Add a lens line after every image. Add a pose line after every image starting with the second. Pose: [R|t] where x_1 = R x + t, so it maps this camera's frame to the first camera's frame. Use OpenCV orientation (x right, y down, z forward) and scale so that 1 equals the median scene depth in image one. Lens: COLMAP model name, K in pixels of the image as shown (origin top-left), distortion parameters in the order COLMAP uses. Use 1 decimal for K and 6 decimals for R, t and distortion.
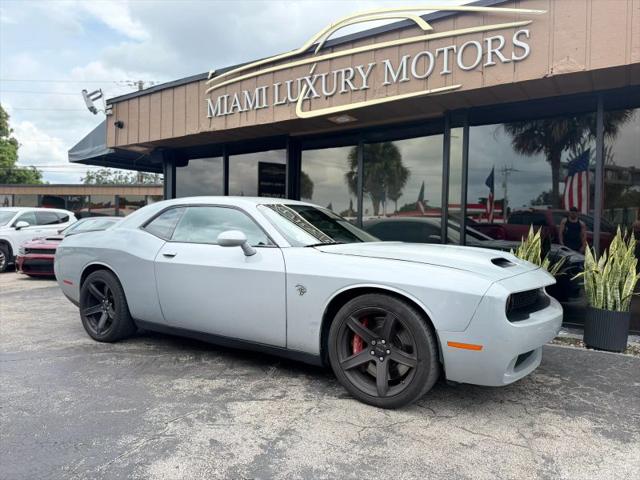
lens RADIAL K [[454.1, 0, 313.8], [0, 454.1, 240.5], [0, 0, 1]] dist [0.024393, -0.028880]
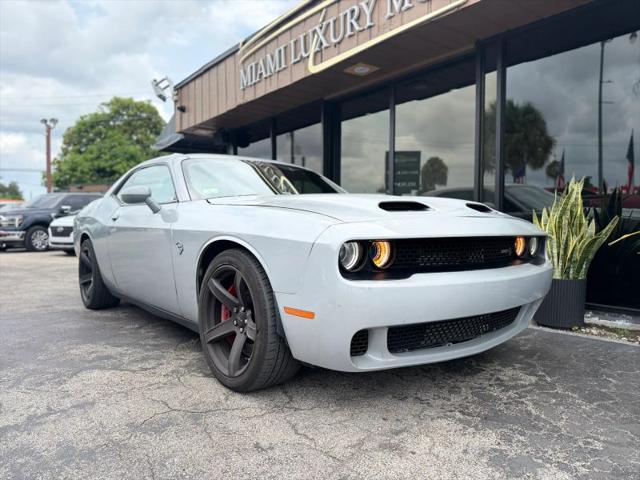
lens RADIAL K [[454.1, 0, 320.0], [0, 454.1, 242.1], [0, 0, 1]] dist [0.024393, -0.028880]
pose [[0.952604, -0.007267, -0.304125, 0.391528], [0.013676, 0.999727, 0.018947, 0.069751], [0.303904, -0.022208, 0.952444, 0.214872]]
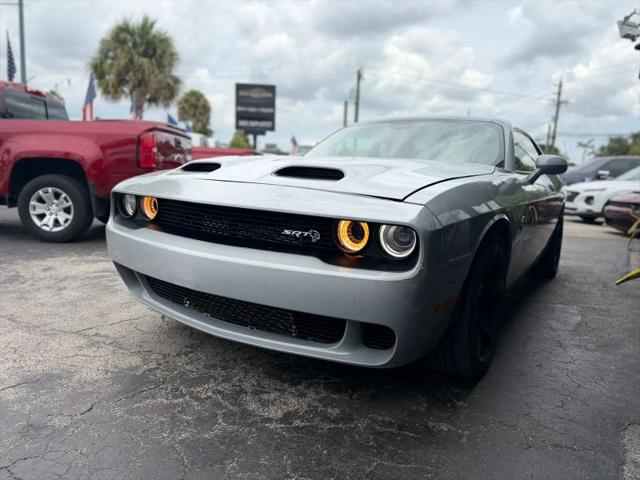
lens RADIAL K [[454.1, 0, 317.6], [0, 454.1, 240.0], [0, 0, 1]] dist [0.024393, -0.028880]
pose [[-0.000188, 0.124858, -0.992175, 0.897235], [-0.062910, 0.990208, 0.124622, 0.046990], [0.998019, 0.062441, 0.007669, 0.927437]]
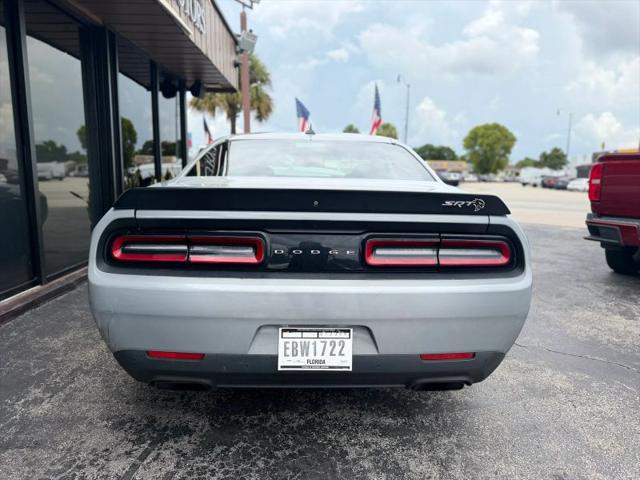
lens RADIAL K [[454.1, 0, 321.3], [0, 454.1, 240.7], [0, 0, 1]] dist [0.024393, -0.028880]
pose [[-0.582058, -0.149631, 0.799262, -0.982657], [-0.013795, 0.984599, 0.174282, -0.059568], [-0.813031, 0.090416, -0.575158, 1.747065]]
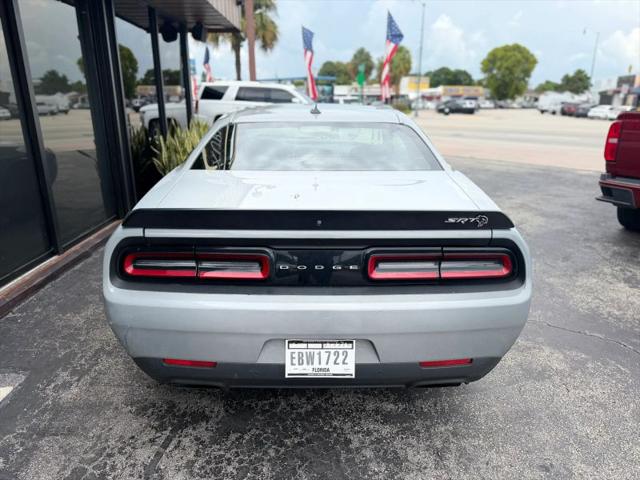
lens RADIAL K [[454.1, 0, 318.2], [0, 454.1, 241.4], [0, 0, 1]] dist [0.024393, -0.028880]
pose [[-0.561228, -0.266755, 0.783495, -0.975967], [0.000245, 0.946584, 0.322457, -0.144643], [-0.827661, 0.181164, -0.531185, 1.735962]]
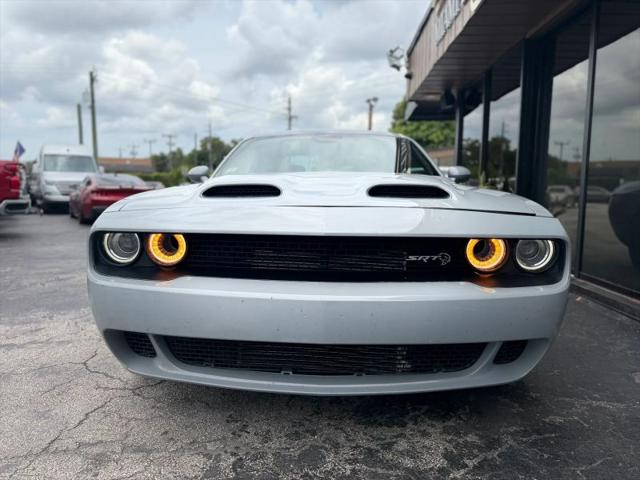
lens RADIAL K [[454.1, 0, 316.2], [0, 454.1, 239.0], [0, 0, 1]] dist [0.024393, -0.028880]
pose [[0.519095, 0.077433, -0.851202, 0.746179], [-0.010322, 0.996383, 0.084346, 0.046458], [0.854654, -0.034998, 0.518017, 0.609190]]
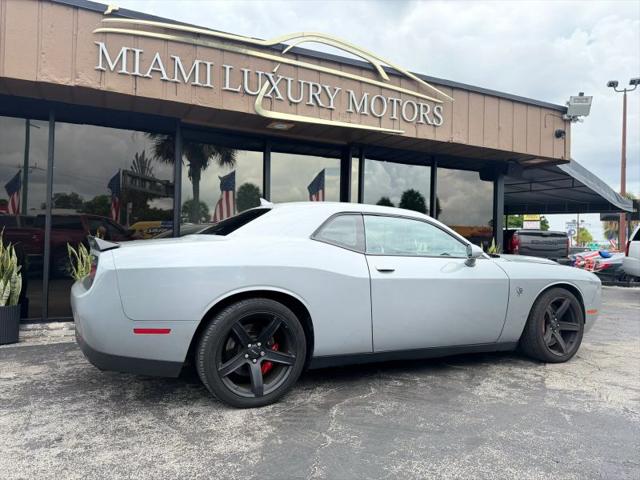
lens RADIAL K [[454.1, 0, 315.3], [0, 454.1, 238.8], [0, 0, 1]] dist [0.024393, -0.028880]
pose [[0.512137, 0.010940, 0.858834, -1.152825], [-0.000871, 0.999925, -0.012218, -0.017487], [-0.858903, 0.005509, 0.512109, 0.677521]]
